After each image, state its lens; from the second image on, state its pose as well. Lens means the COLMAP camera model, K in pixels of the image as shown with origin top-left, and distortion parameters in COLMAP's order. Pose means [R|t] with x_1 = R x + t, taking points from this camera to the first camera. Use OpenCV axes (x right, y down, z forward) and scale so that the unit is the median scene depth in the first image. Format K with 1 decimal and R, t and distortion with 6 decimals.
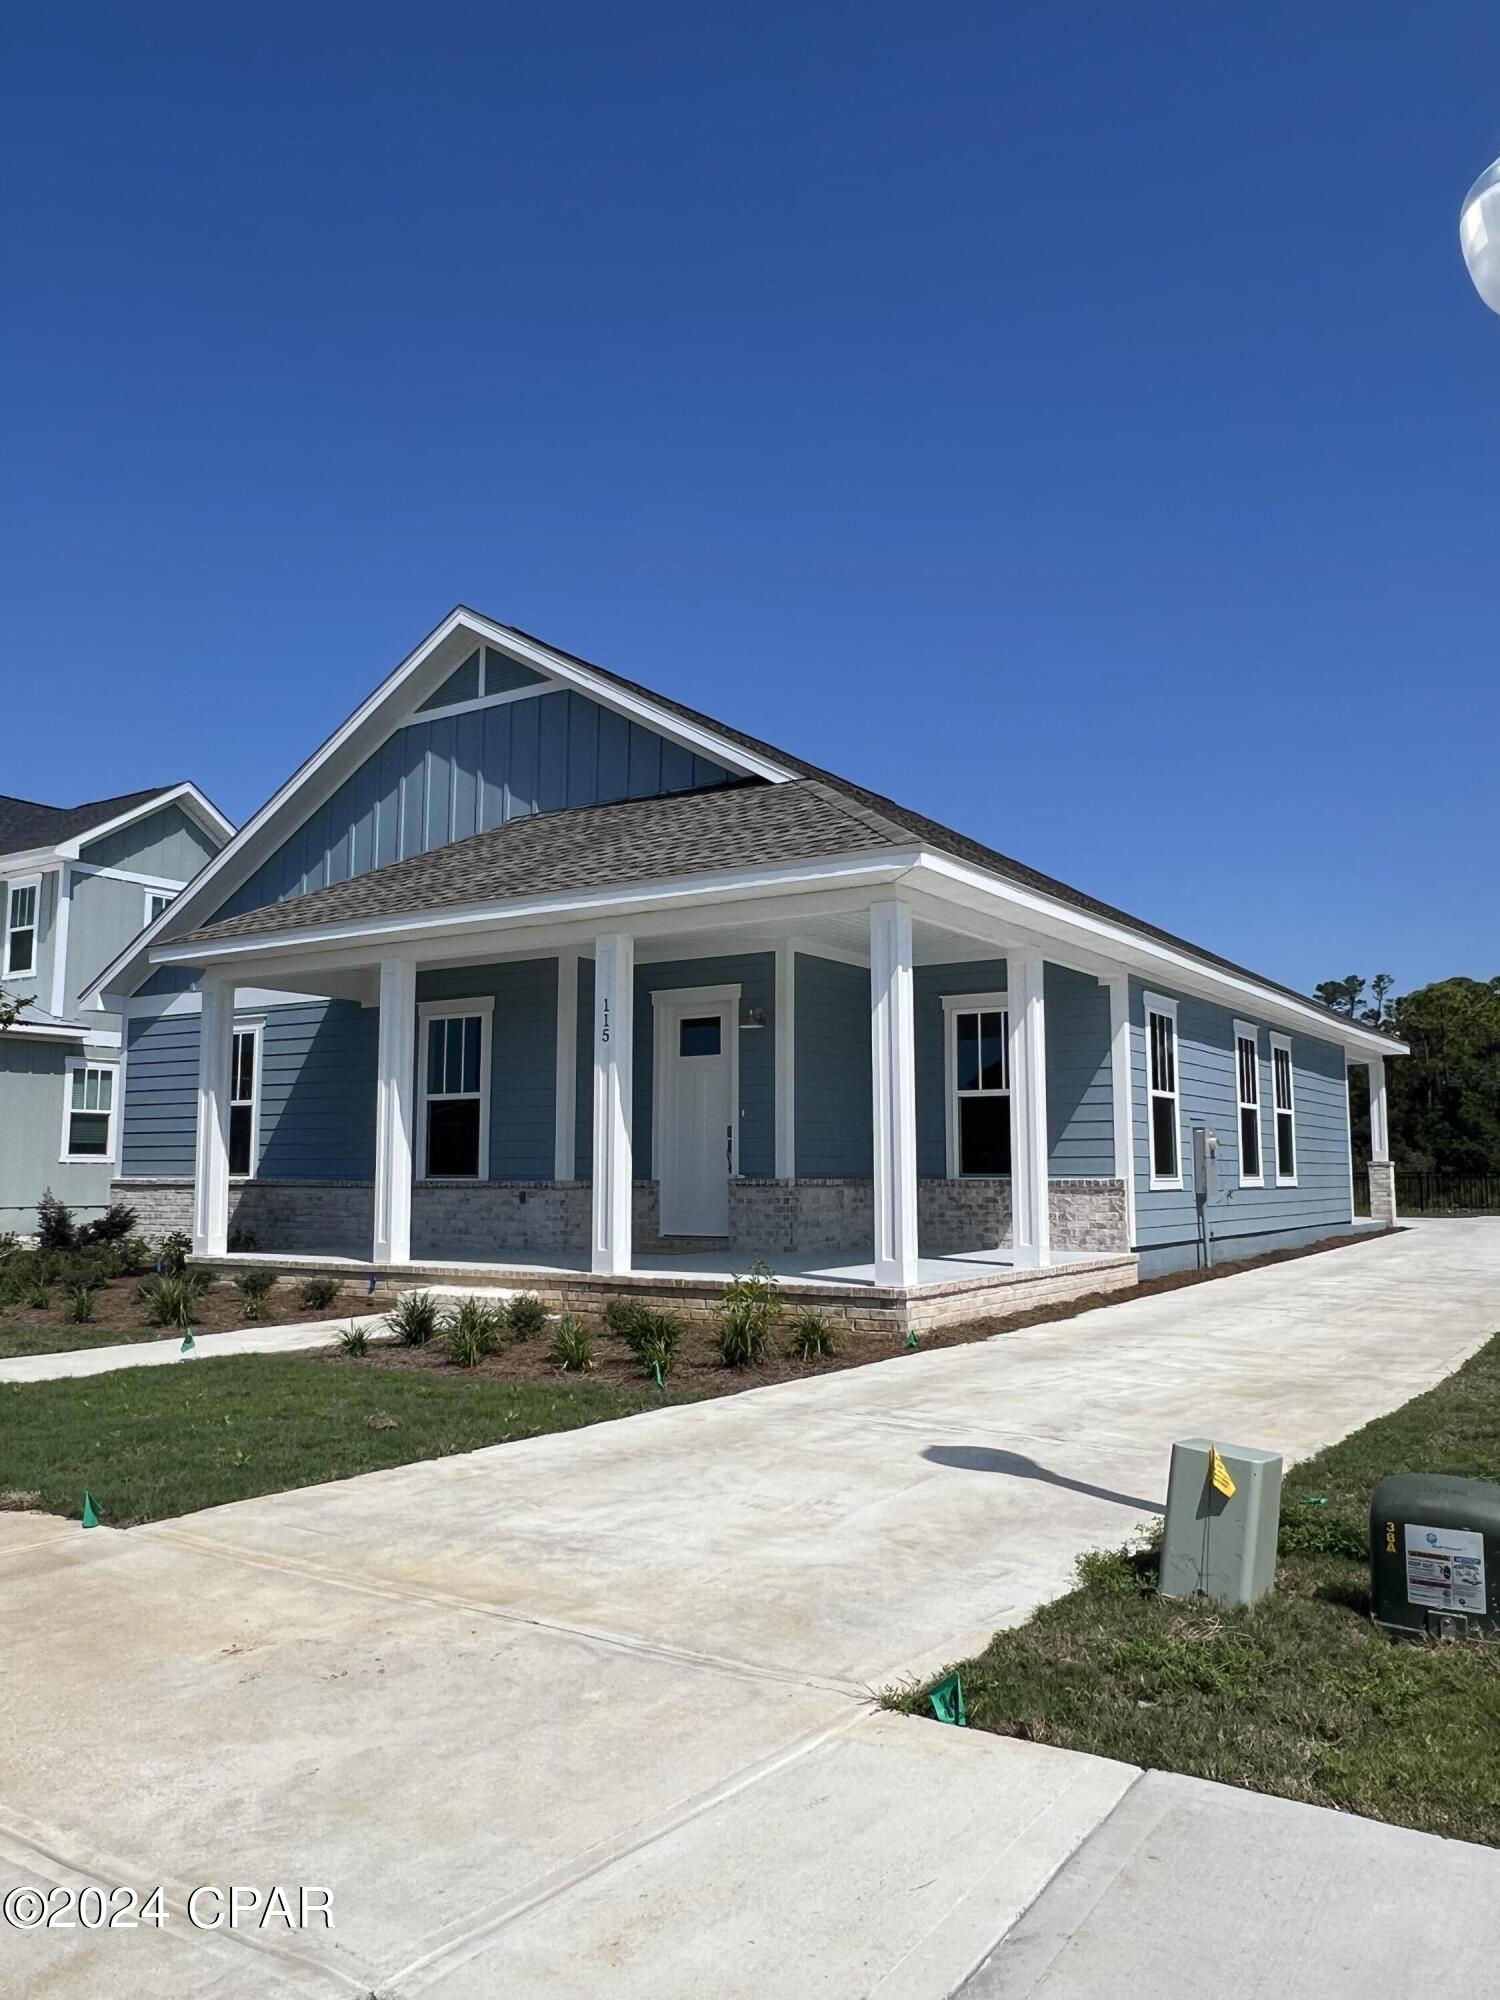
lens RADIAL K [[1449.1, 0, 749.3], [0, 1449.1, 1001.6], [0, 0, 1]] dist [0.001470, -0.000079]
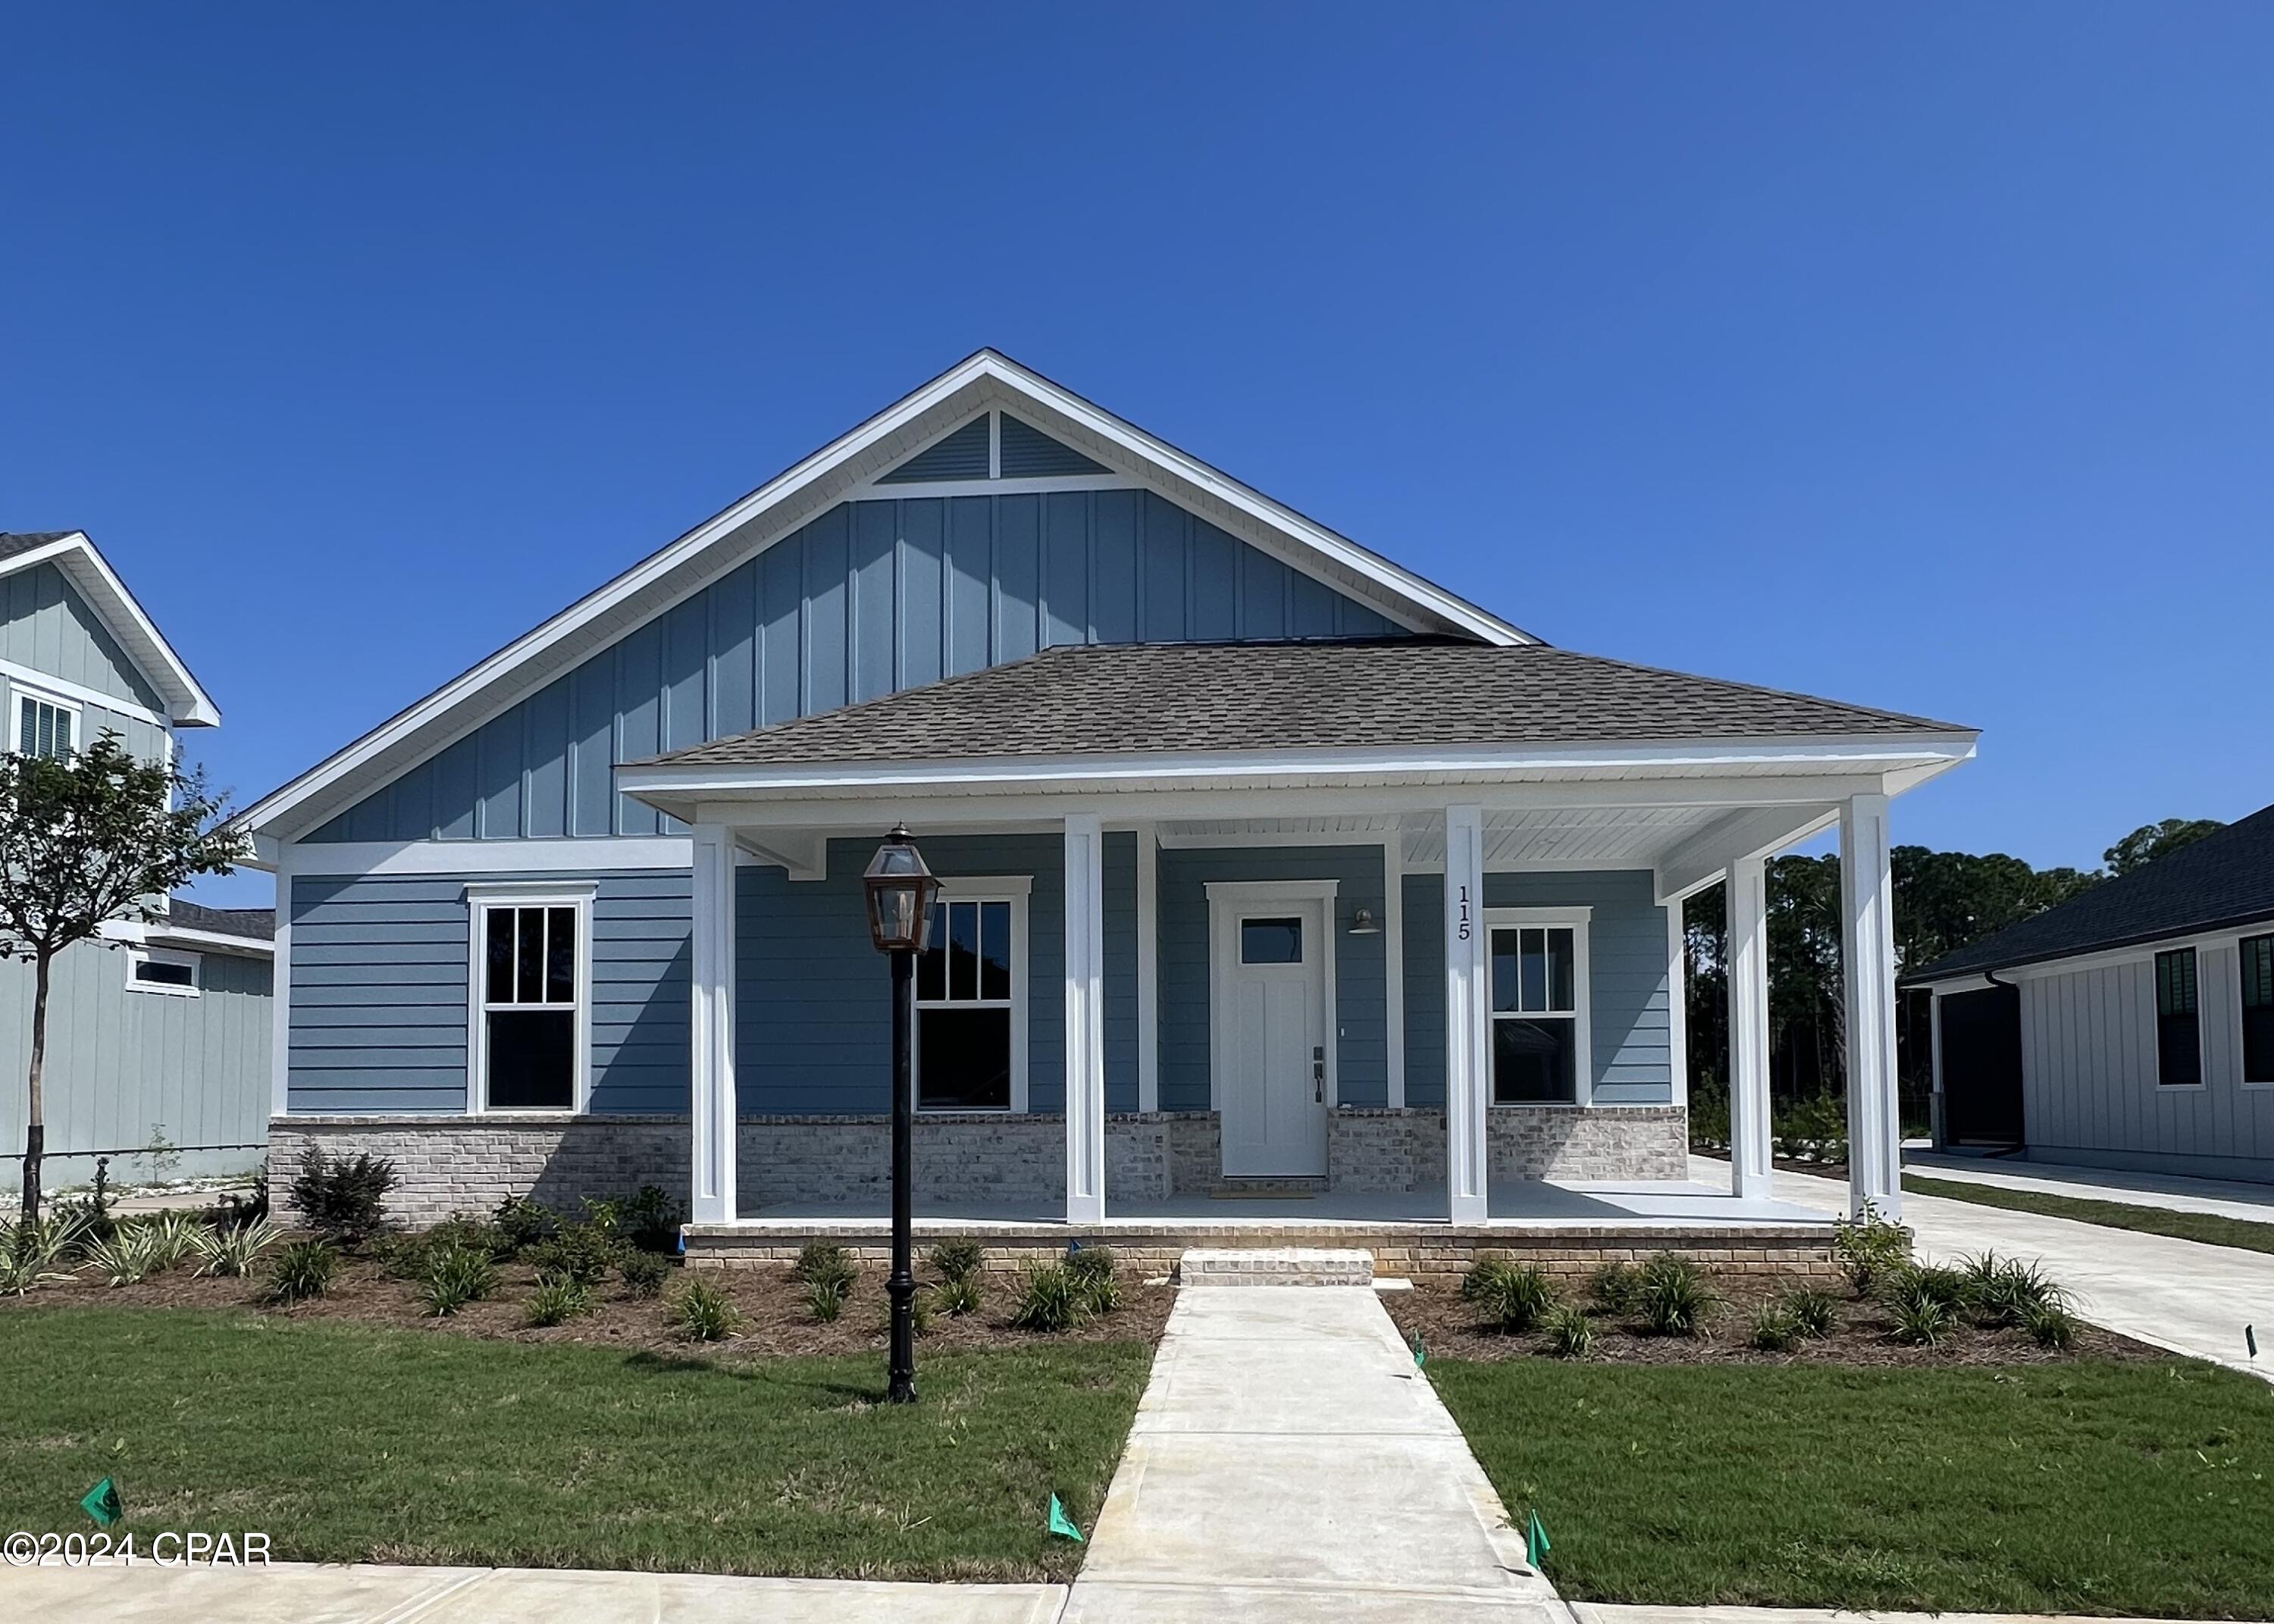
lens RADIAL K [[1446.6, 0, 1144.7], [0, 1446.6, 1035.3], [0, 0, 1]] dist [0.009697, 0.002496]
pose [[0.884607, 0.016398, 0.466048, -0.480965], [-0.049246, 0.997078, 0.058392, 0.033003], [-0.463729, -0.074605, 0.882830, 0.283779]]
